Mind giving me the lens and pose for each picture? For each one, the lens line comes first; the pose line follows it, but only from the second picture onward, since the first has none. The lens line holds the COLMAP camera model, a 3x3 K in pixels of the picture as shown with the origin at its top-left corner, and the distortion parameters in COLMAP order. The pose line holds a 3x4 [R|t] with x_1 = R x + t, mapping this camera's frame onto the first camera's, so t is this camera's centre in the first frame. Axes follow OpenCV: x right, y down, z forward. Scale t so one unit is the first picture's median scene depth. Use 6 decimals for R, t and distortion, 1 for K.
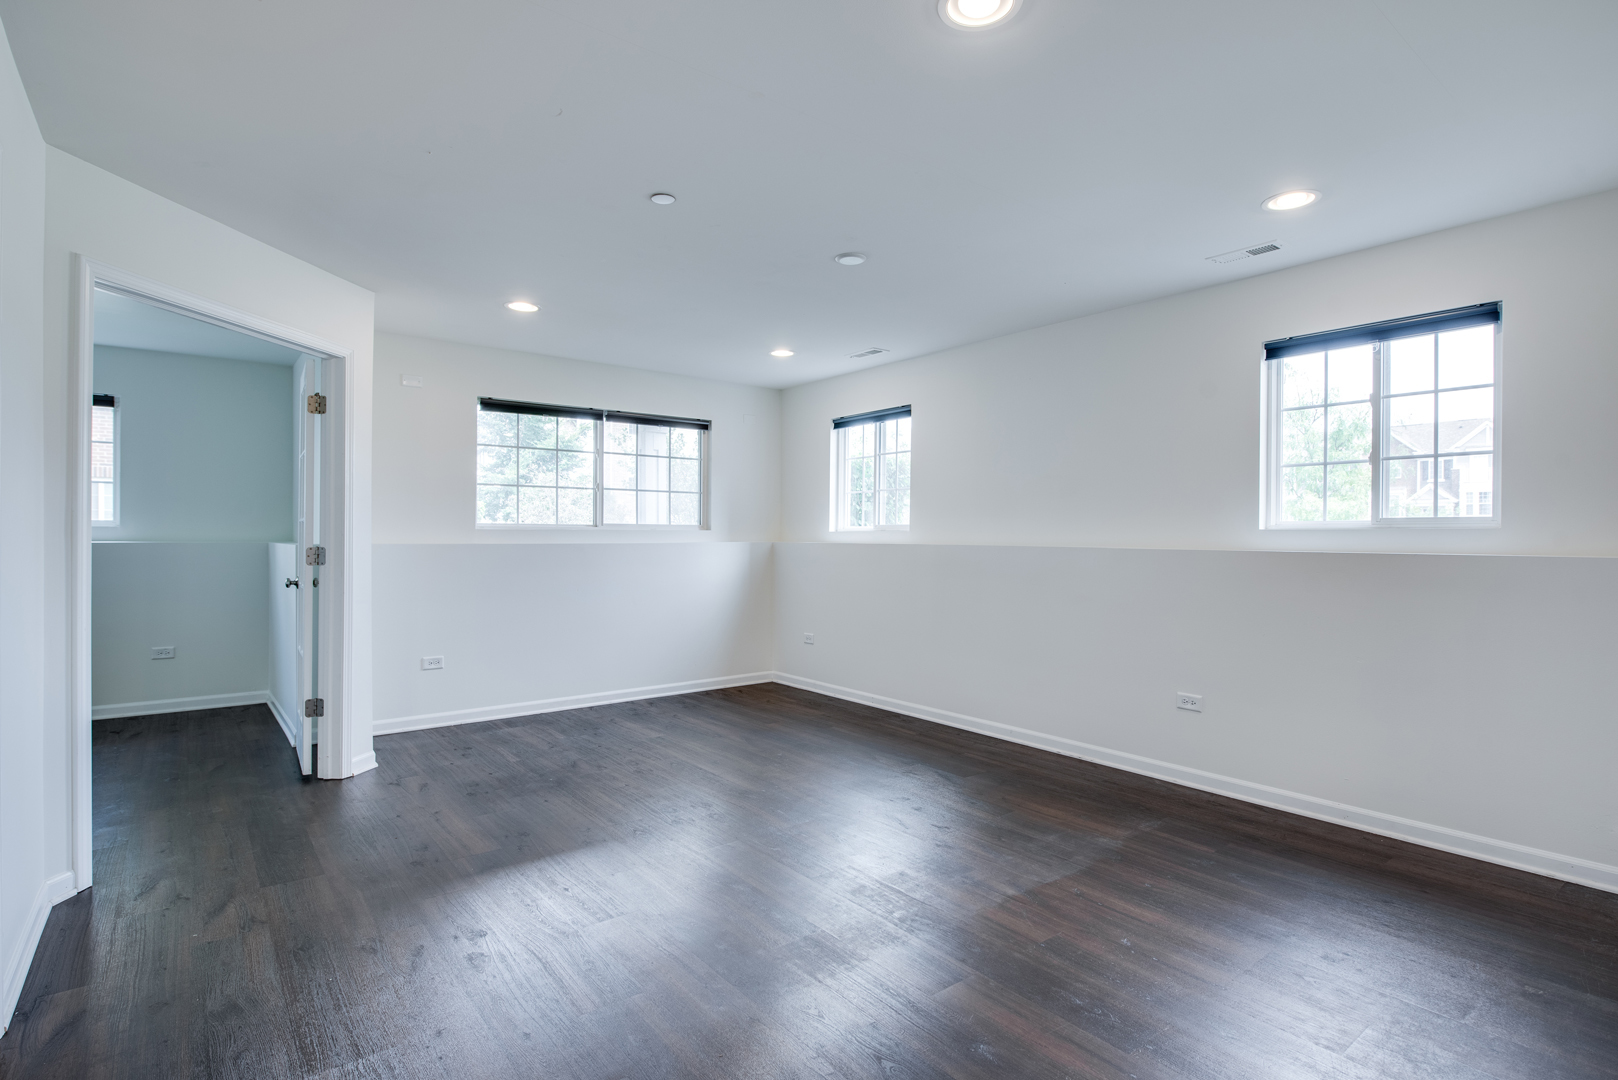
lens RADIAL K [[809.4, 0, 809.0], [0, 809.4, 536.8], [0, 0, 1]] dist [-0.006380, -0.000774]
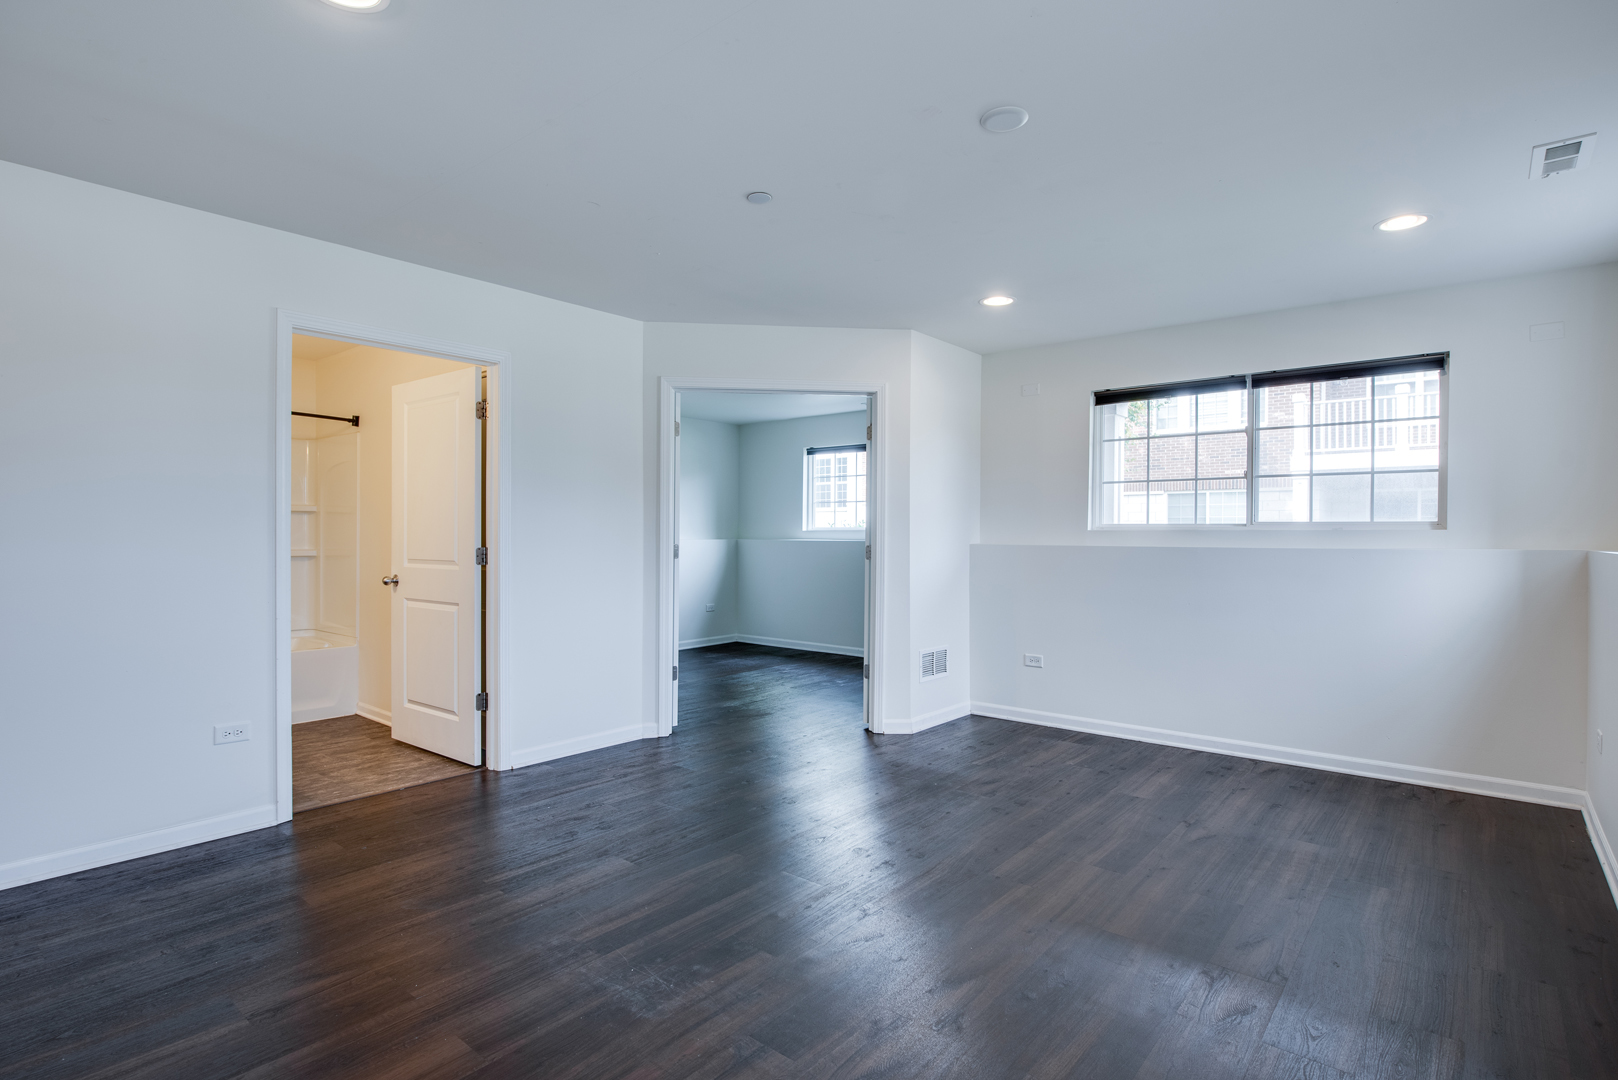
lens RADIAL K [[815.0, 0, 848.1], [0, 815.0, 542.8], [0, 0, 1]] dist [-0.027651, -0.000145]
pose [[0.200844, 0.005708, -0.979607, 0.558903], [-0.003295, 0.999981, 0.005151, 0.000814], [0.979618, 0.002193, 0.200859, 0.620275]]
